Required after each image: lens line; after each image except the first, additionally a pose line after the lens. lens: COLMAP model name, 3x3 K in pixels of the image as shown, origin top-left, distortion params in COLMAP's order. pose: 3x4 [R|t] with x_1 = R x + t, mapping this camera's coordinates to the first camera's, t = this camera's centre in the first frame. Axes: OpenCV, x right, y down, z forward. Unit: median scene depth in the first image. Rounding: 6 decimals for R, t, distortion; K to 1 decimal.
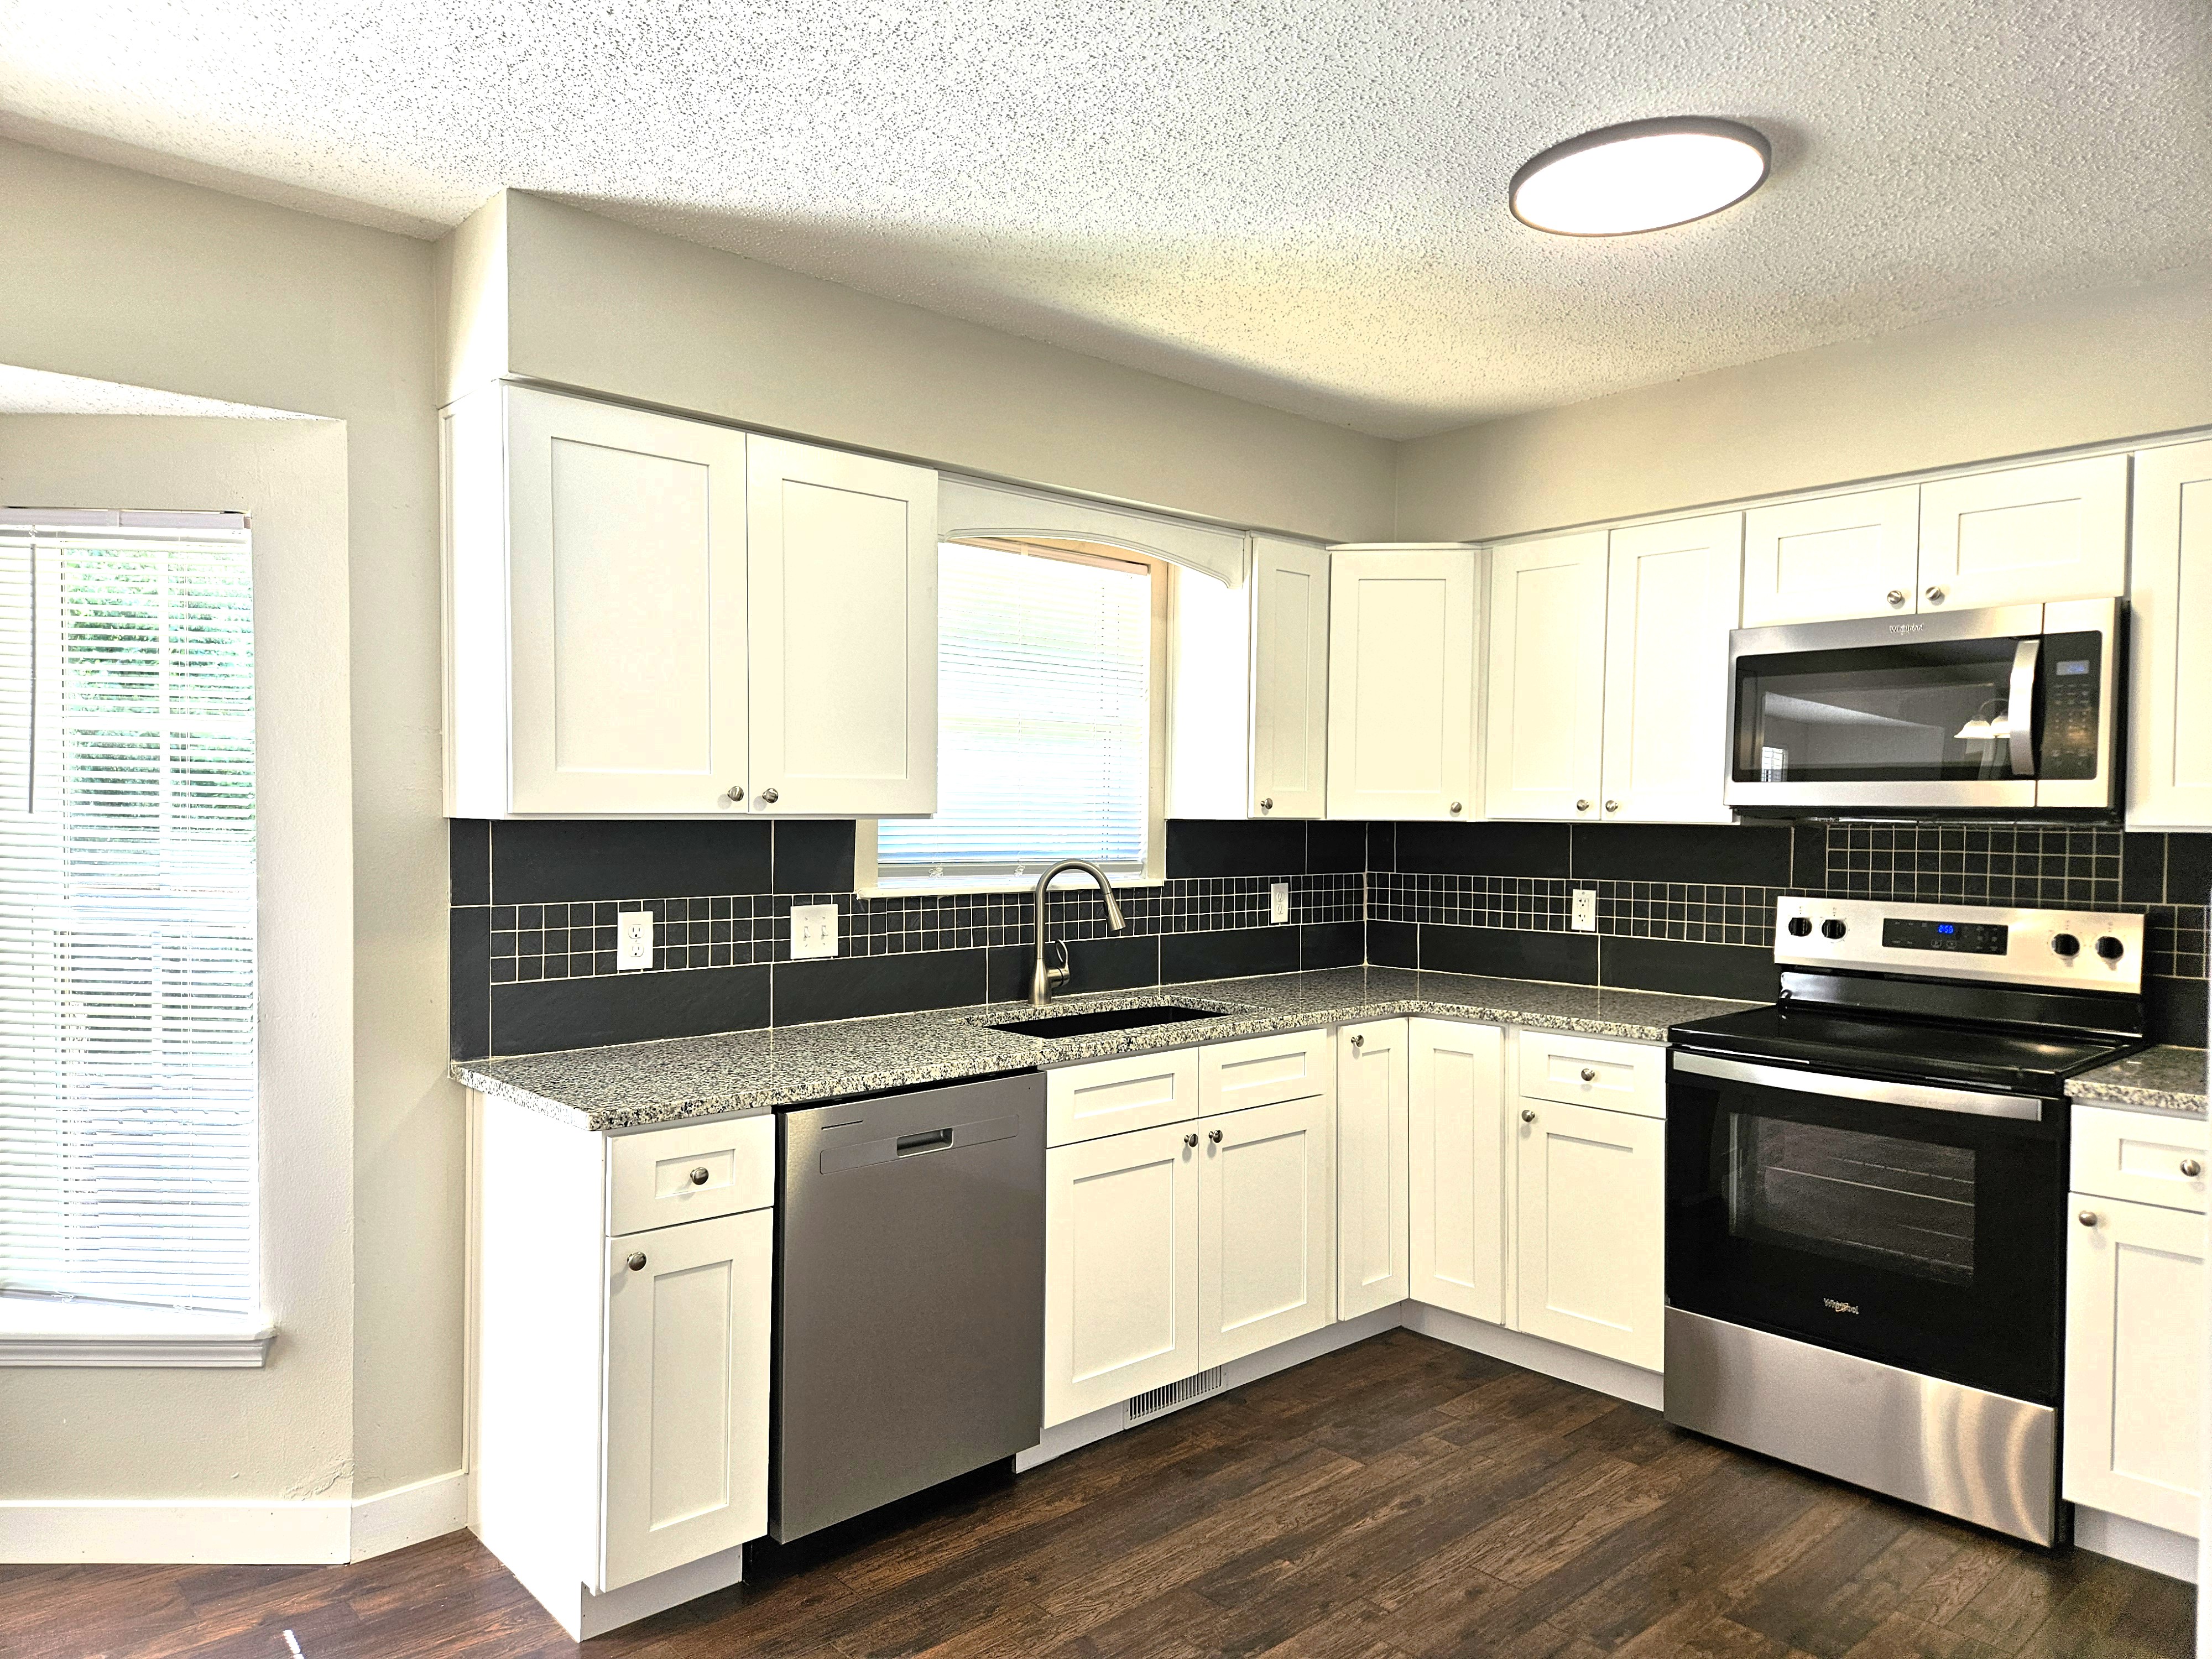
lens RADIAL K [[1475.4, 0, 1113.3], [0, 1475.4, 843.4], [0, 0, 1]] dist [0.085066, -0.073742]
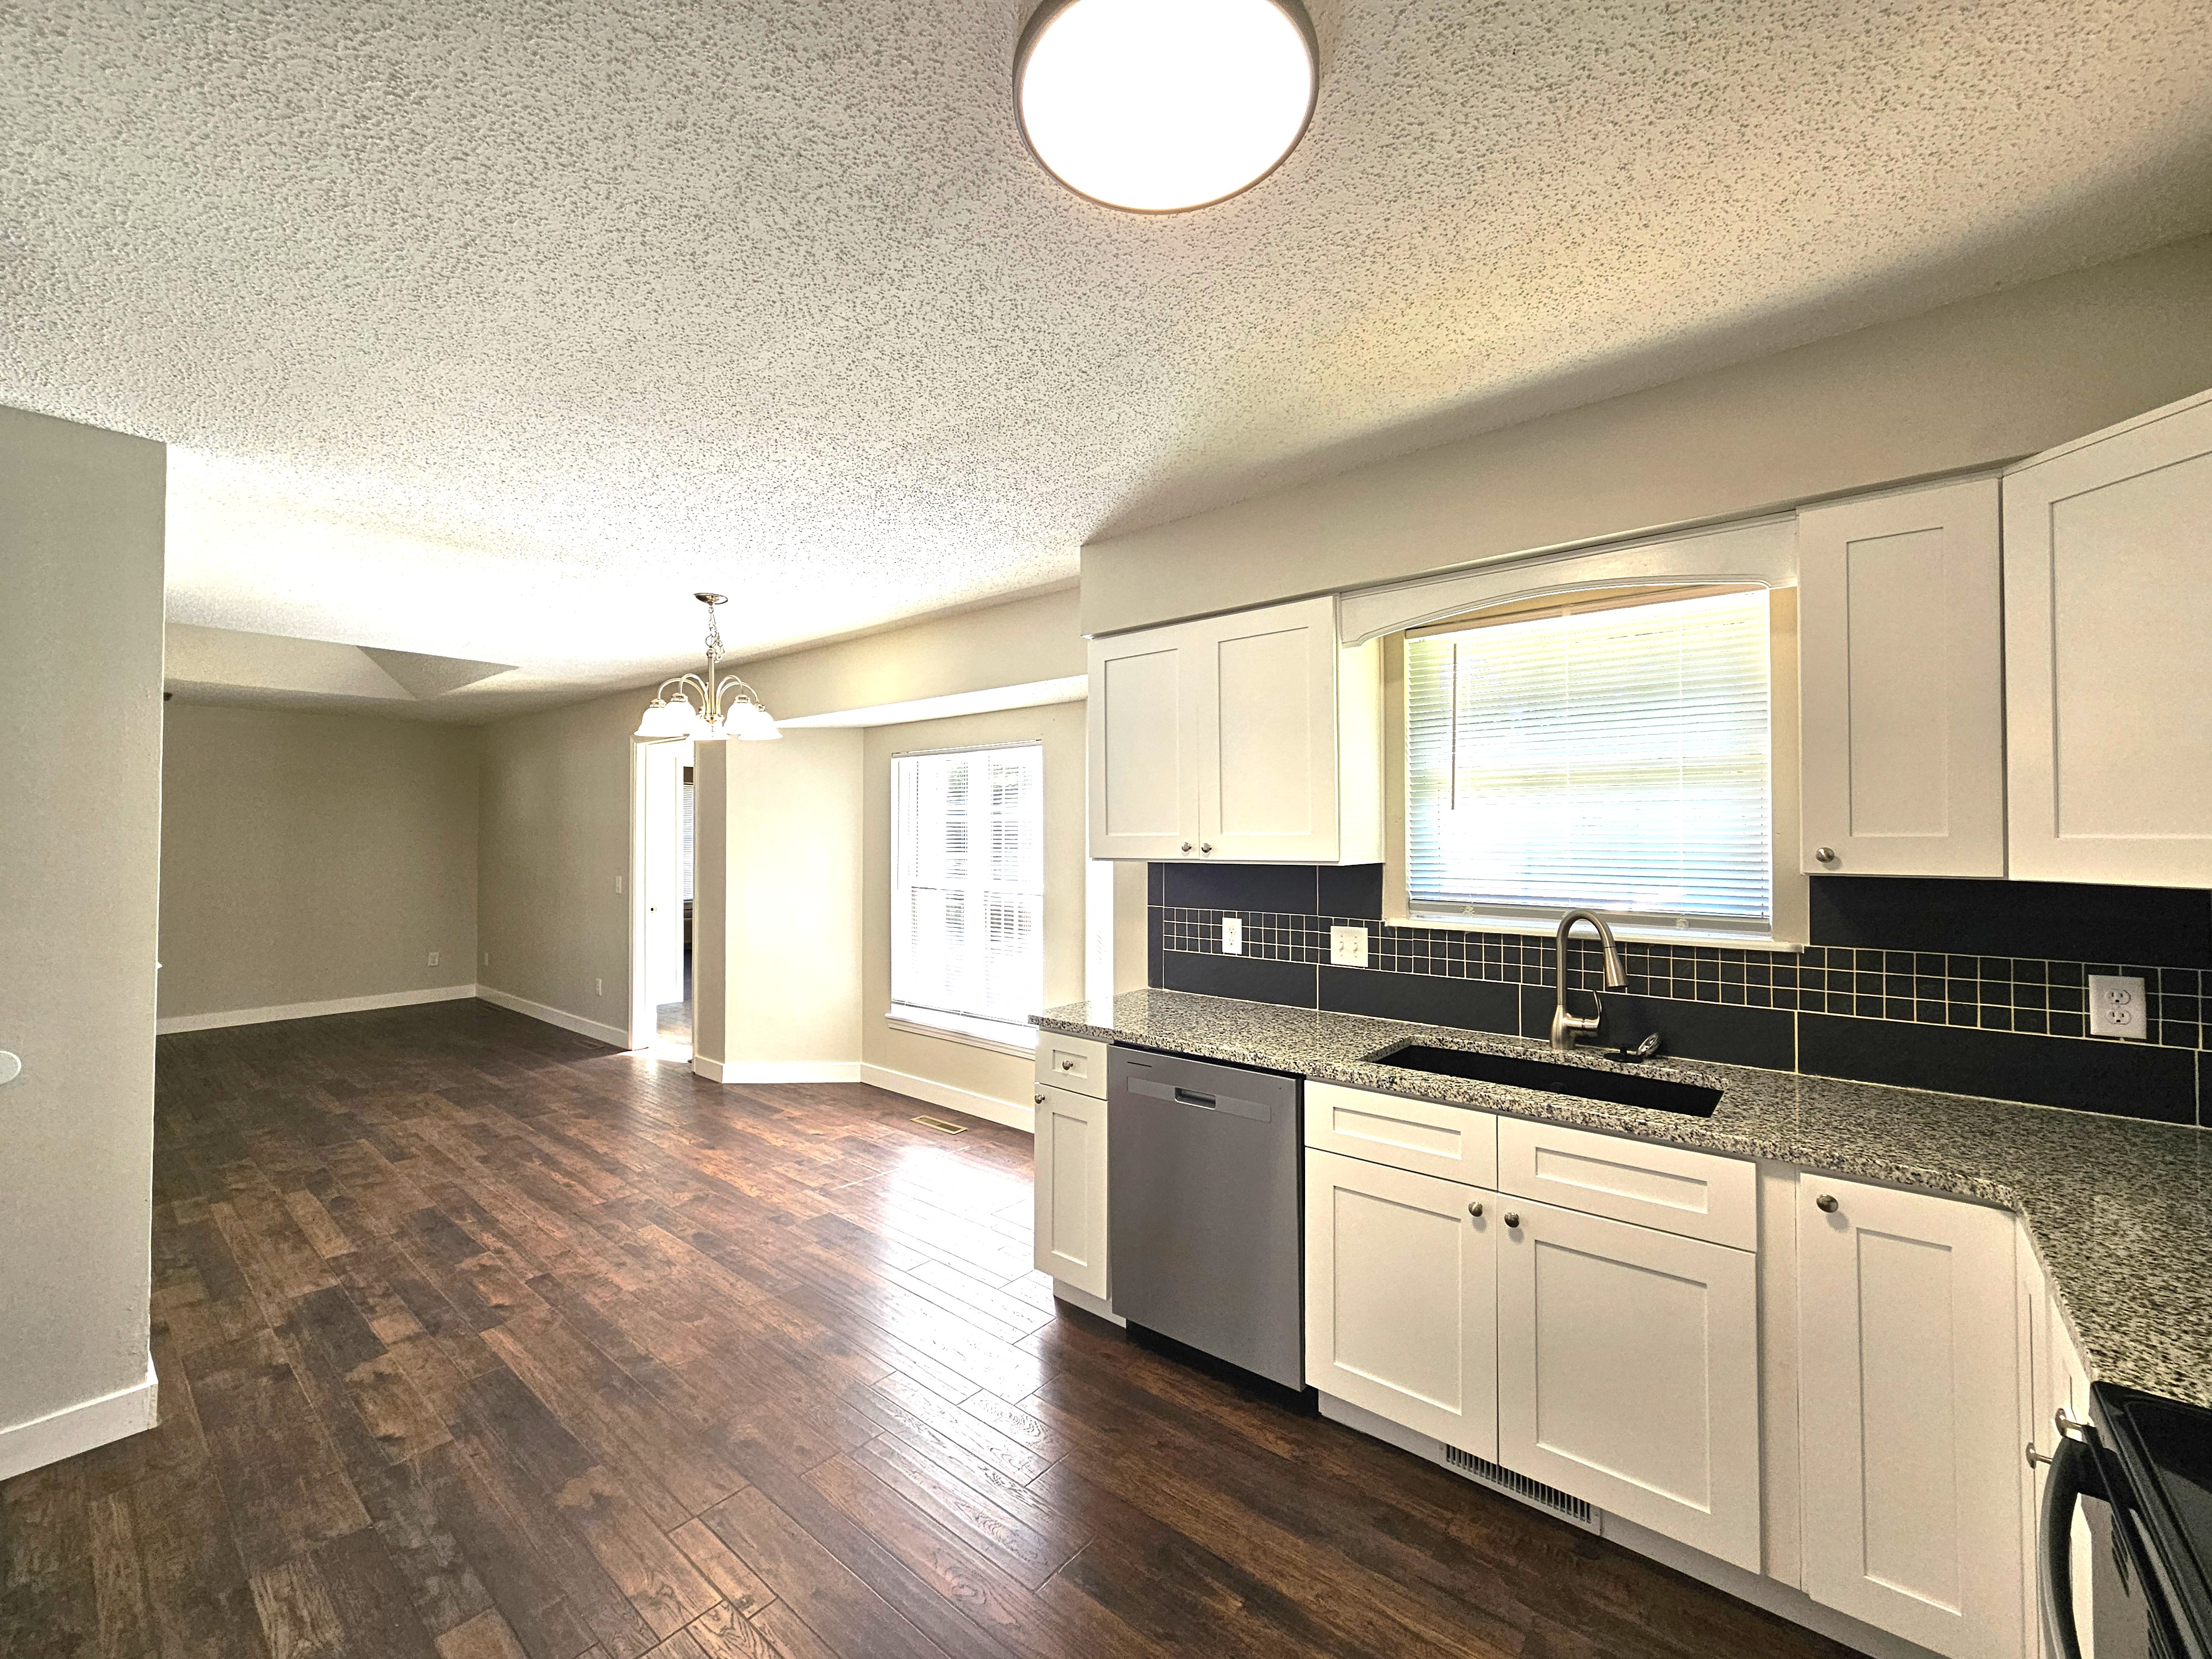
lens RADIAL K [[903.4, 0, 1105.8], [0, 903.4, 823.2], [0, 0, 1]] dist [0.000413, -0.000043]
pose [[0.136531, -0.022018, -0.990391, 0.577662], [-0.020454, 0.999477, -0.025039, -0.027424], [0.990425, 0.023676, 0.136009, 0.649782]]
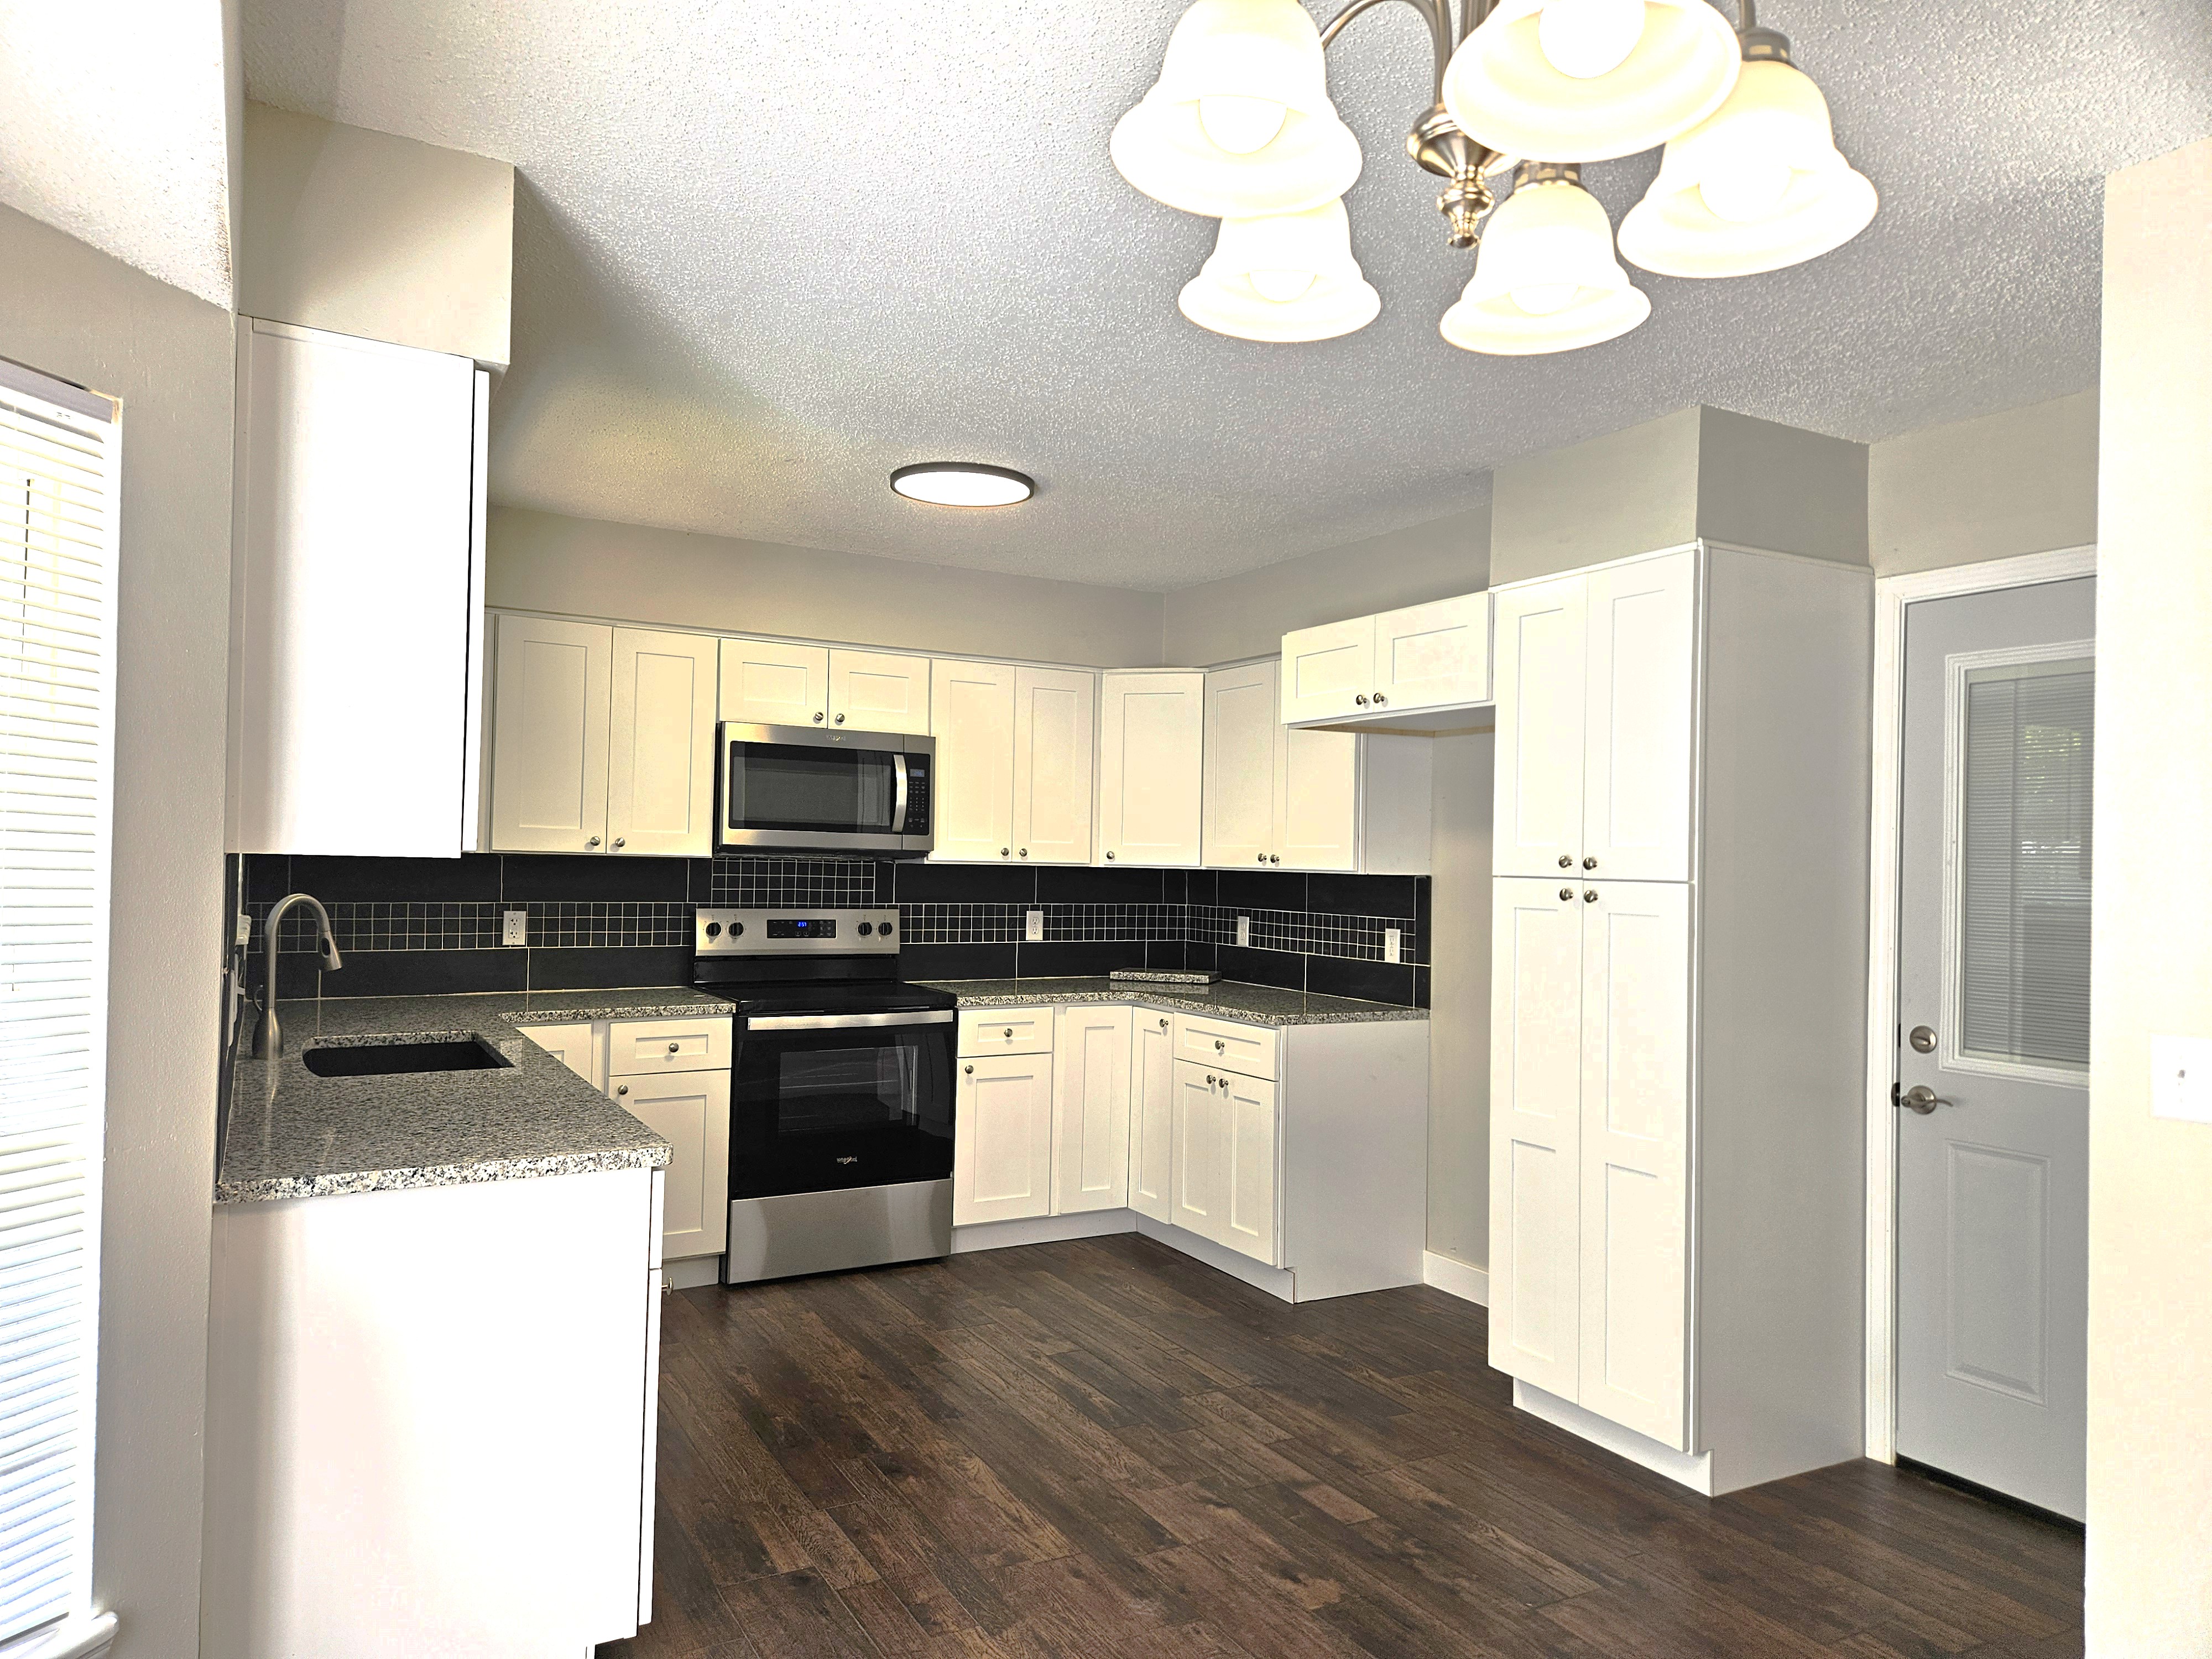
lens RADIAL K [[1475.4, 0, 1113.3], [0, 1475.4, 843.4], [0, 0, 1]] dist [0.085066, -0.073742]
pose [[0.219363, 0.010566, 0.975586, -0.891164], [0.000738, 0.999939, -0.010996, -0.010954], [-0.975643, 0.003132, 0.219342, 0.332761]]
